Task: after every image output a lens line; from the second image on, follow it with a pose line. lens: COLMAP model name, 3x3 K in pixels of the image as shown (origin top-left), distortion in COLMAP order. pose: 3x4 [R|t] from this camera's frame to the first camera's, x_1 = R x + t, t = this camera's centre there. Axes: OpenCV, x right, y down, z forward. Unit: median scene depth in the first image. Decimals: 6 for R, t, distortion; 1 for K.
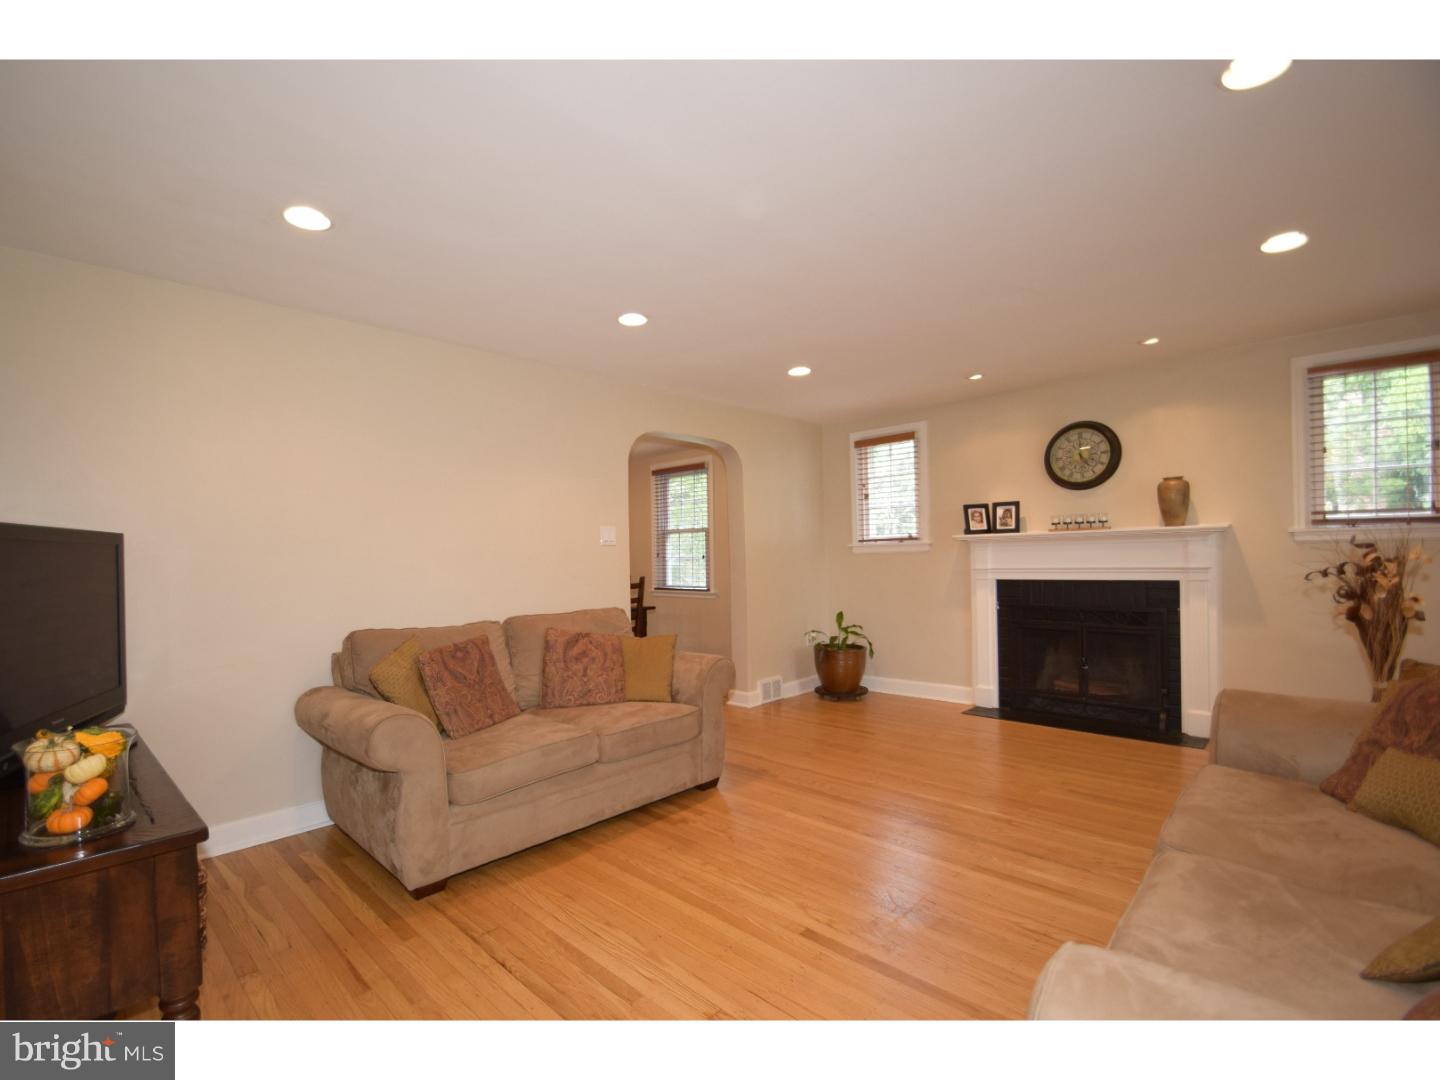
lens RADIAL K [[677.1, 0, 686.5], [0, 677.1, 560.3], [0, 0, 1]] dist [-0.004251, -0.000619]
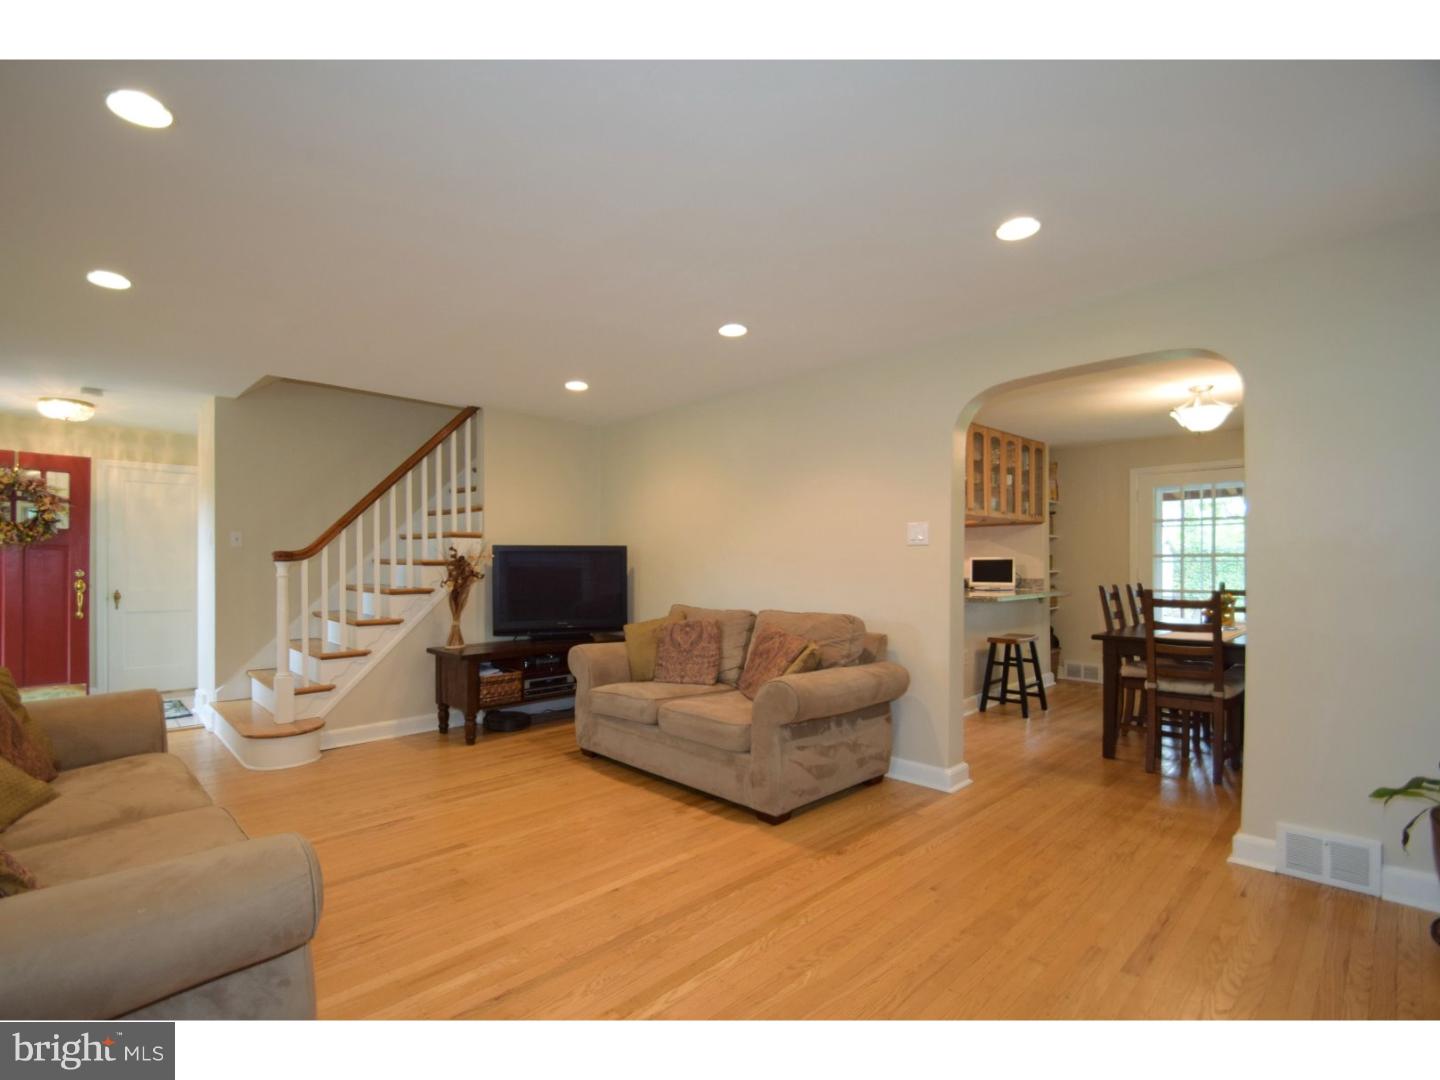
lens RADIAL K [[677.1, 0, 686.5], [0, 677.1, 560.3], [0, 0, 1]] dist [-0.004251, -0.000619]
pose [[-0.054659, 0.019582, -0.998313, 0.729486], [0.004354, 0.999803, 0.019372, -0.020159], [0.998496, -0.003288, -0.054733, 0.746271]]
